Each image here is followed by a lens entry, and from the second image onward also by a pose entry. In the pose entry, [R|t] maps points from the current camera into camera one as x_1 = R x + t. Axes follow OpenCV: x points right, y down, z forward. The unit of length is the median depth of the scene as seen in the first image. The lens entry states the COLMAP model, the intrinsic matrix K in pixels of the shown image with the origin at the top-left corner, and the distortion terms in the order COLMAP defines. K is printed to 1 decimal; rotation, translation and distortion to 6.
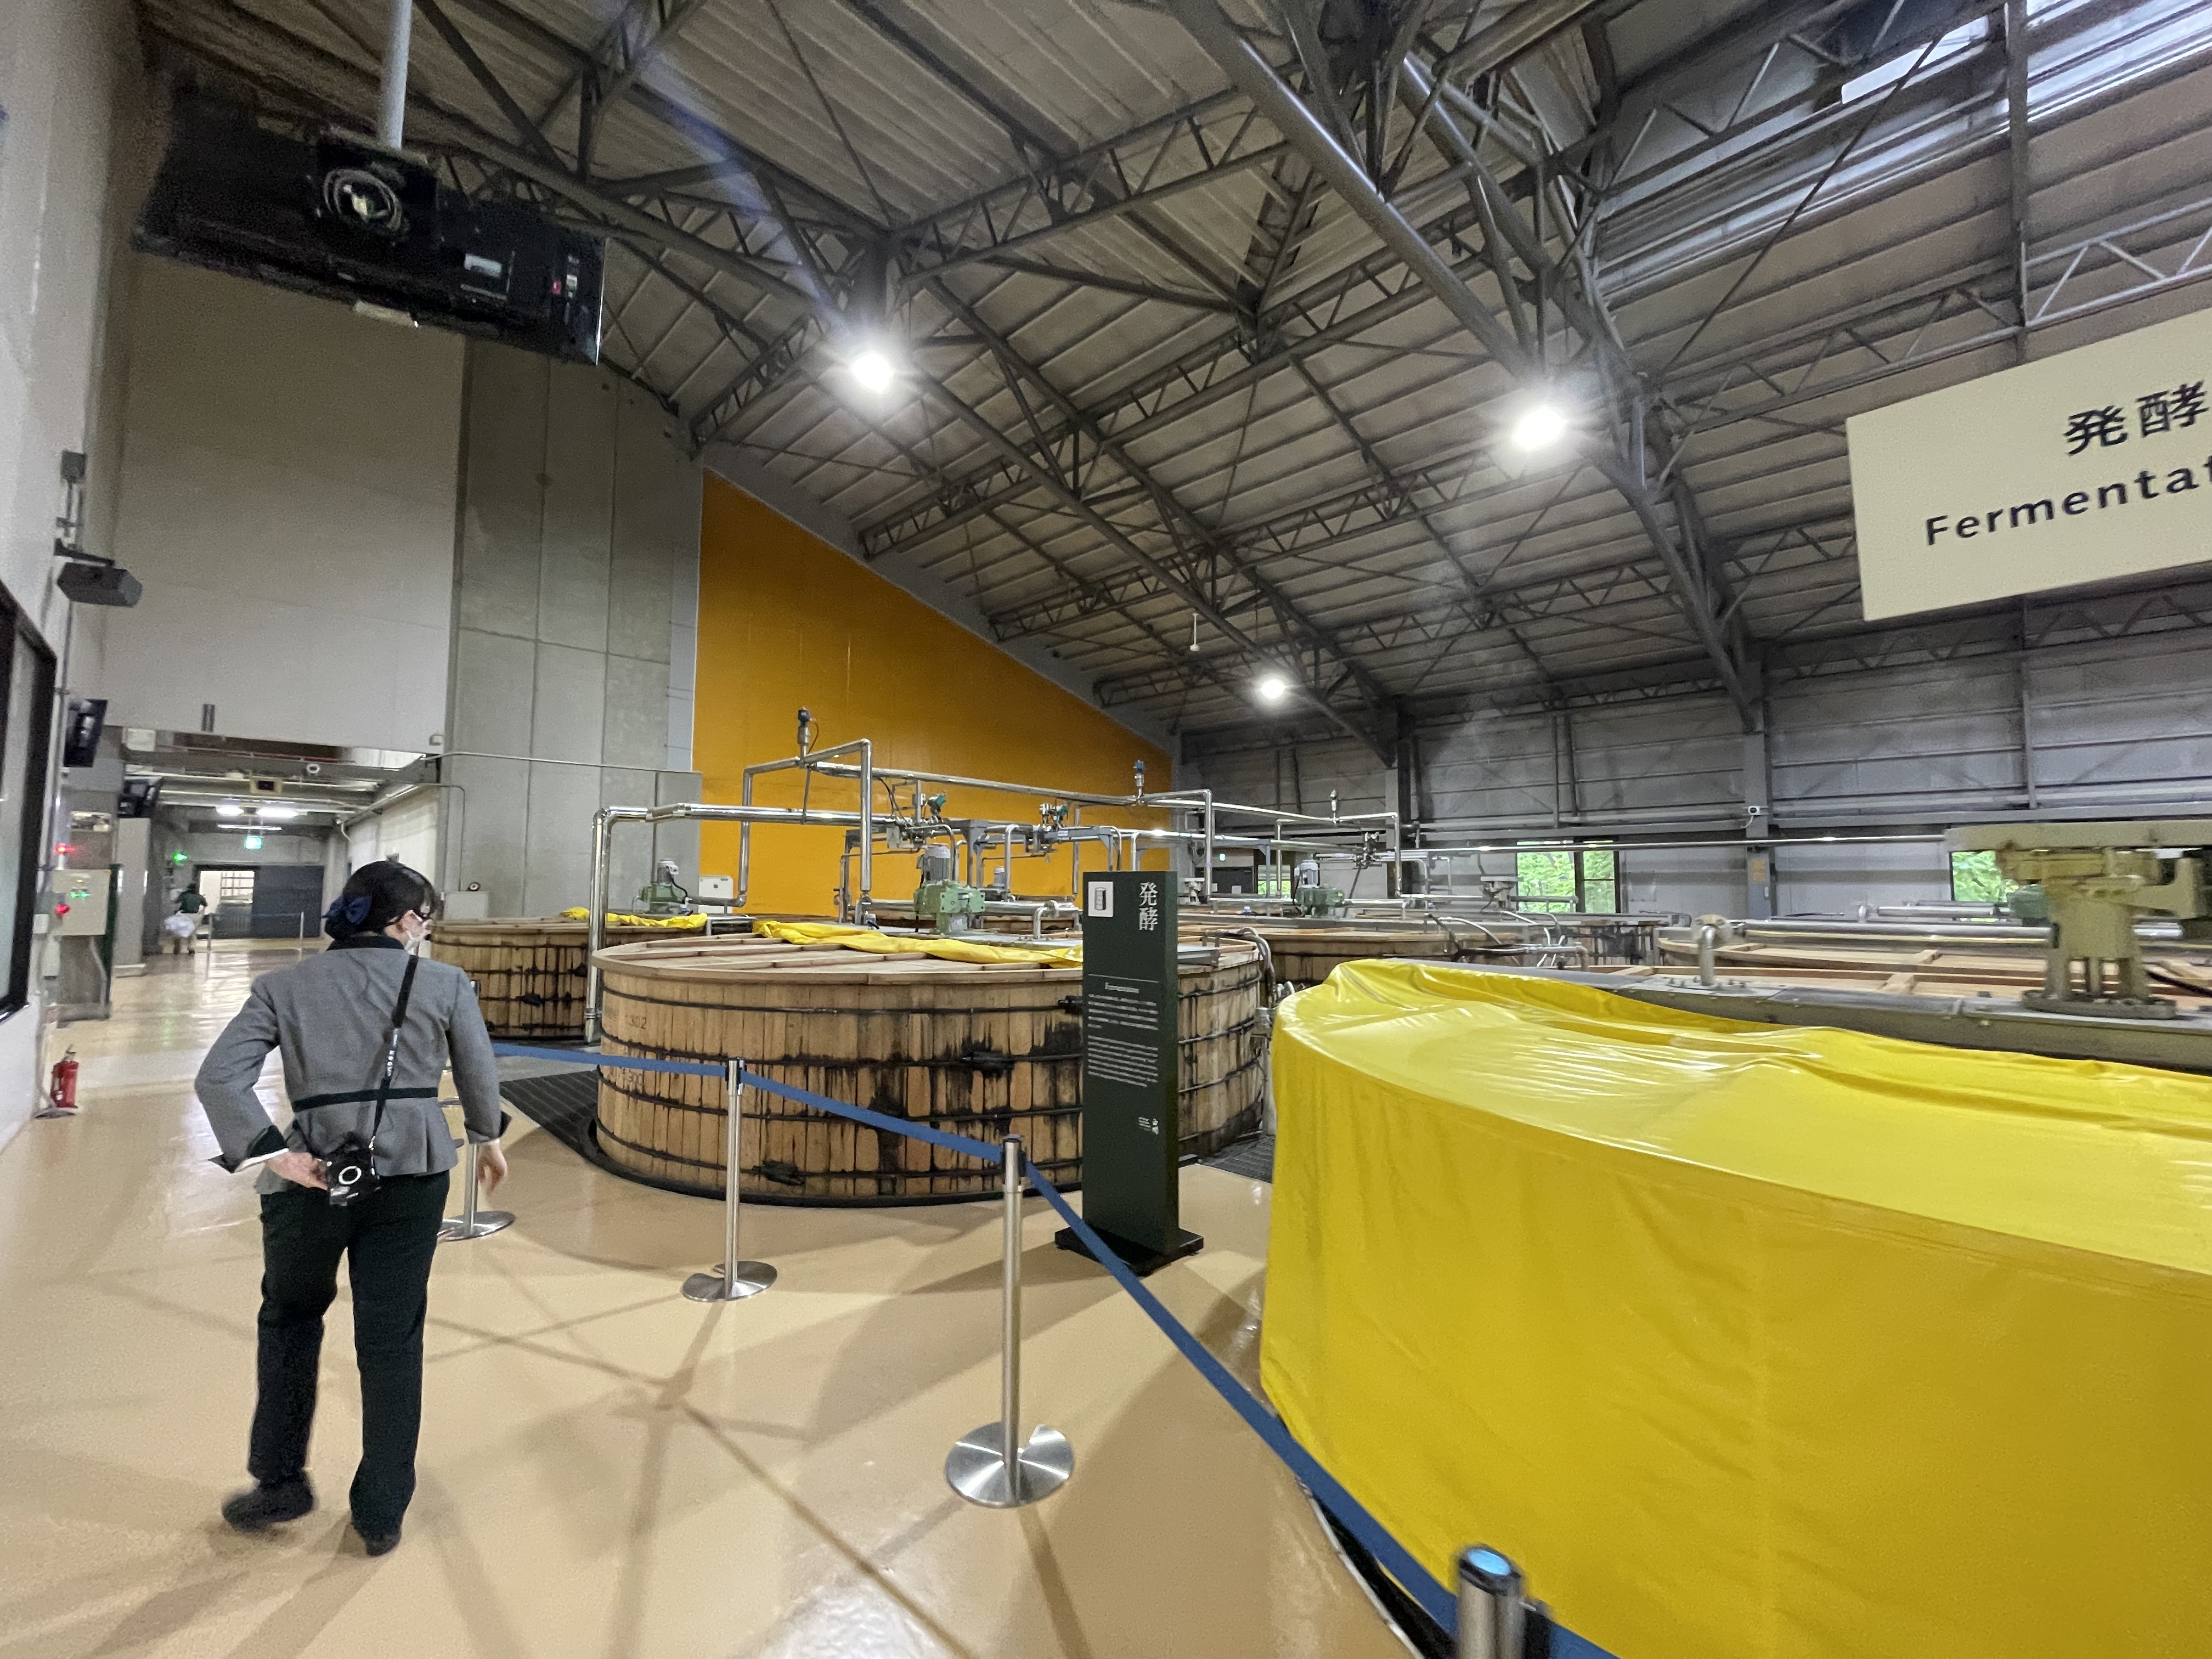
lens RADIAL K [[890.5, 0, 1110.3], [0, 890.5, 831.2], [0, 0, 1]] dist [-0.003637, -0.000052]
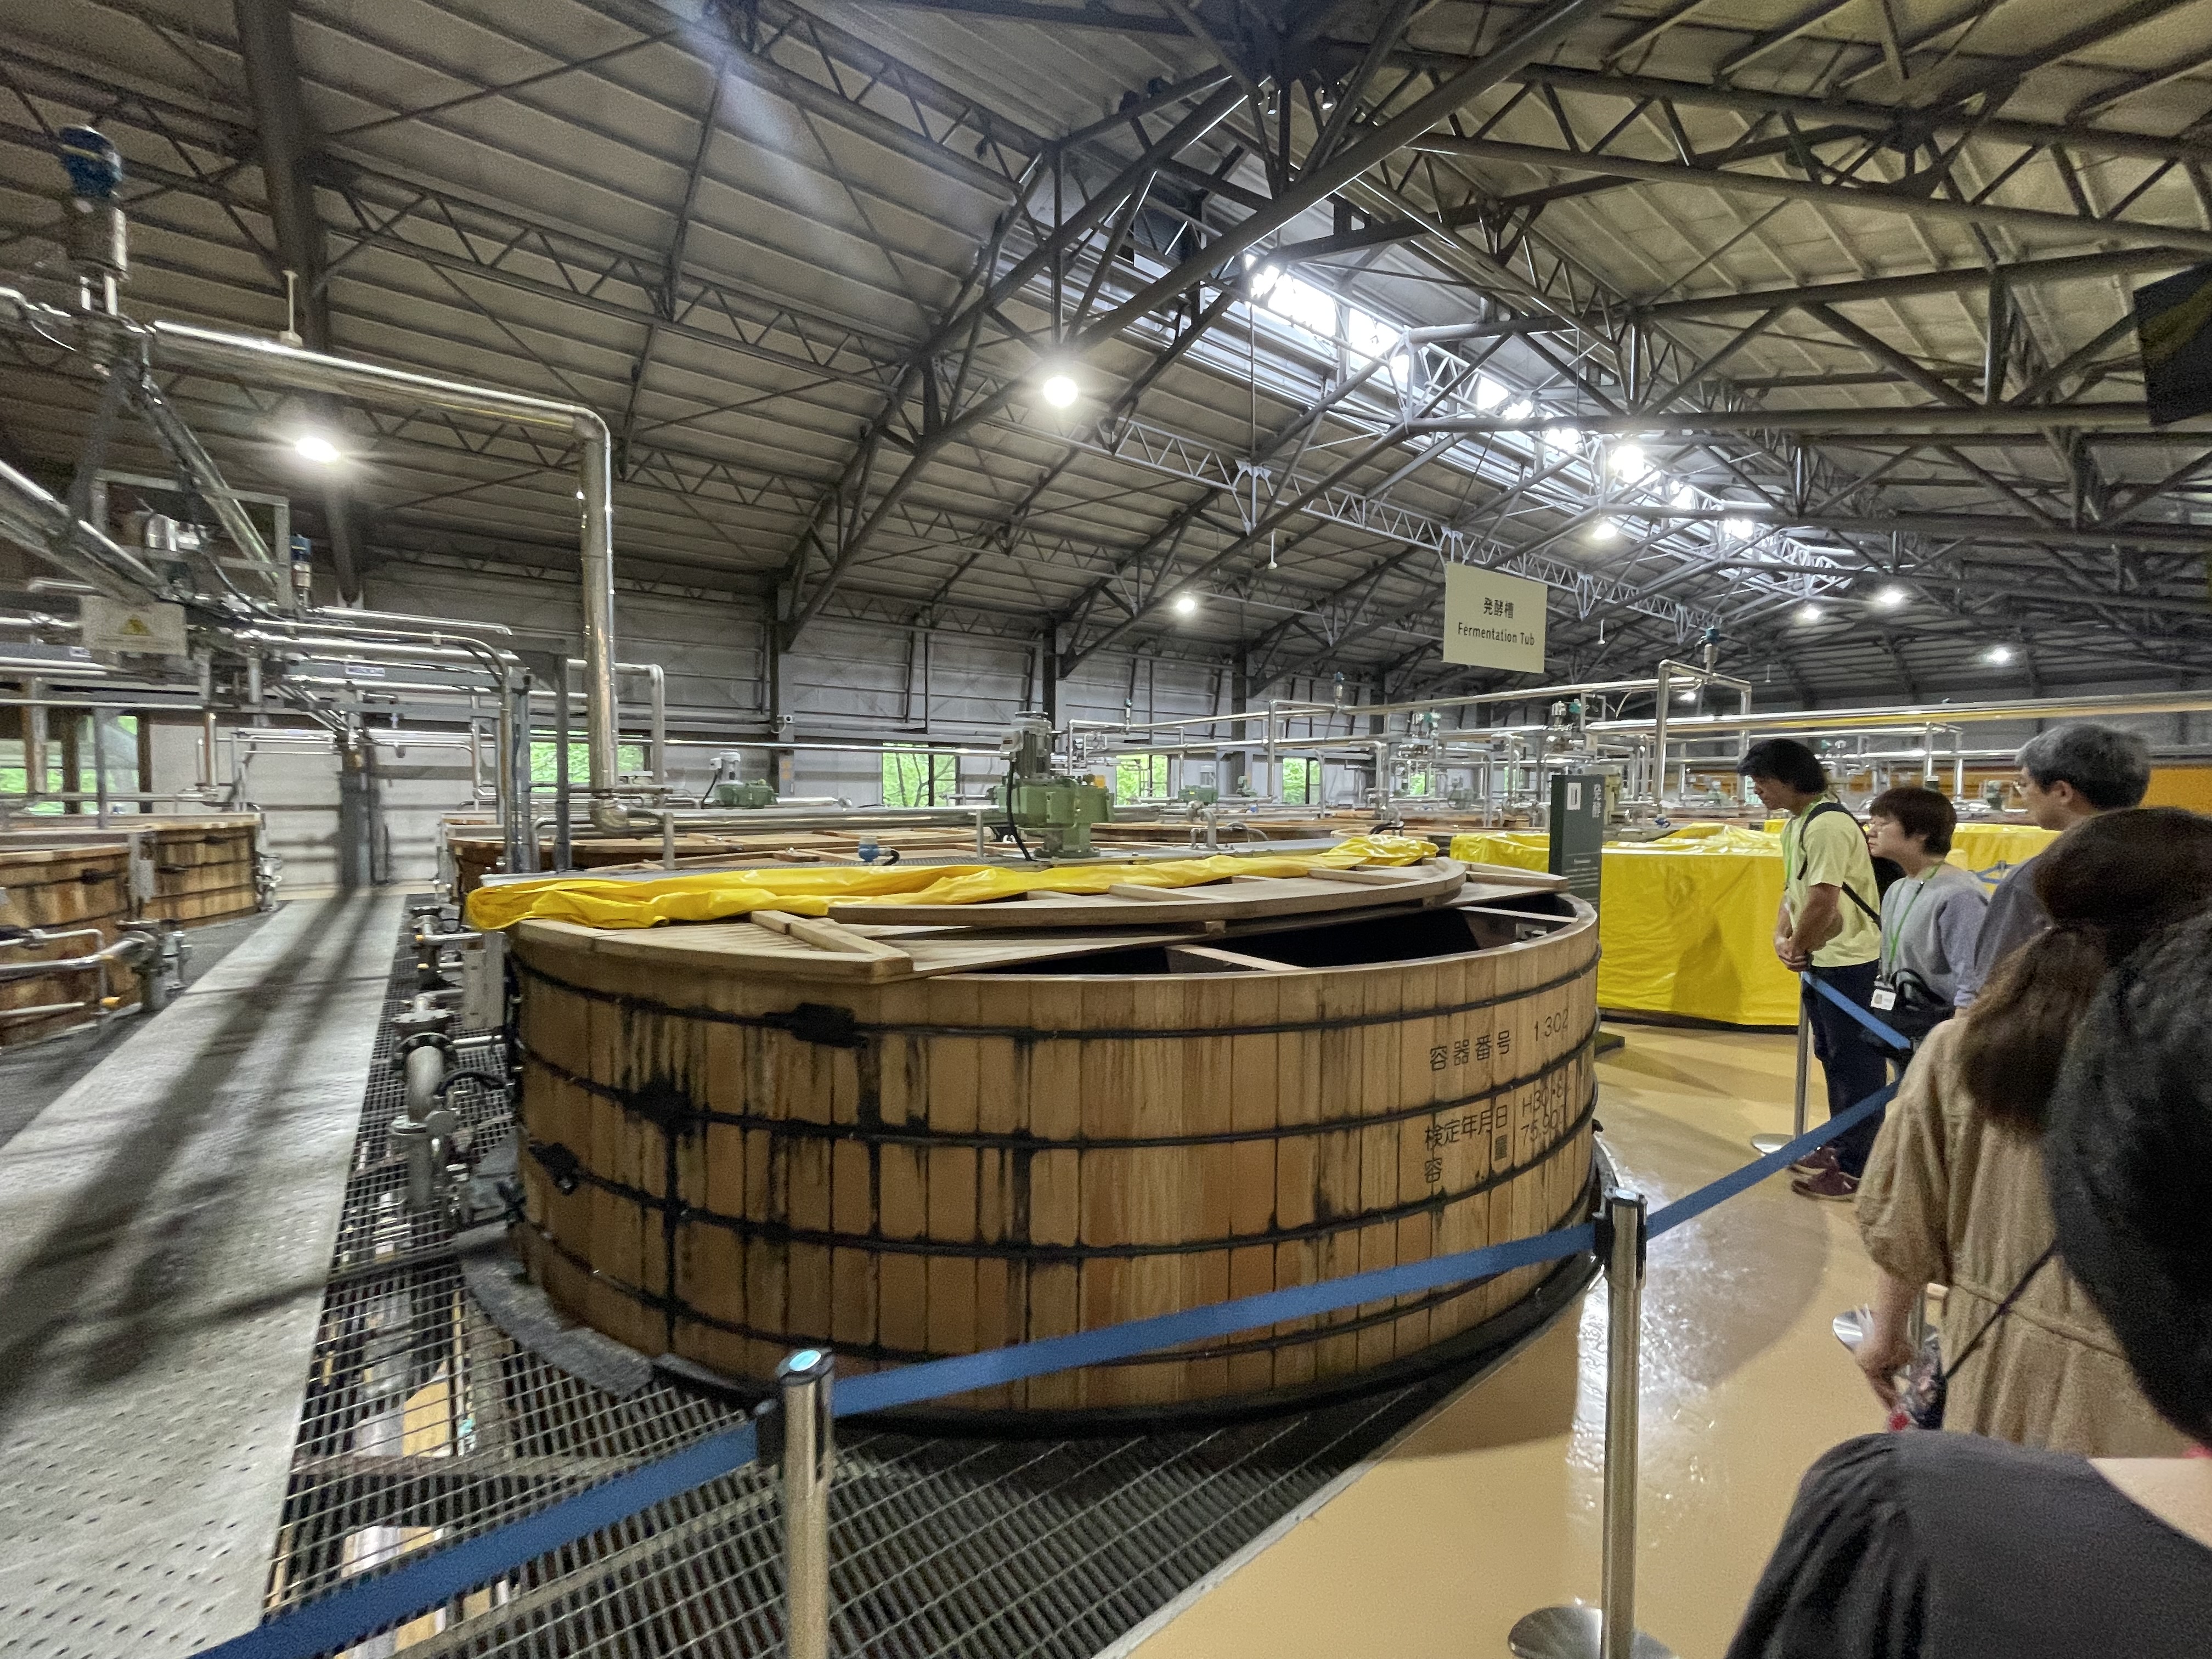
lens RADIAL K [[890.5, 0, 1107.5], [0, 890.5, 829.1], [0, 0, 1]] dist [-0.003637, -0.000052]
pose [[0.133578, -0.045934, 0.989973, -0.454980], [-0.068032, 0.996144, 0.055400, 0.032391], [-0.988700, -0.074750, 0.129938, 0.493202]]
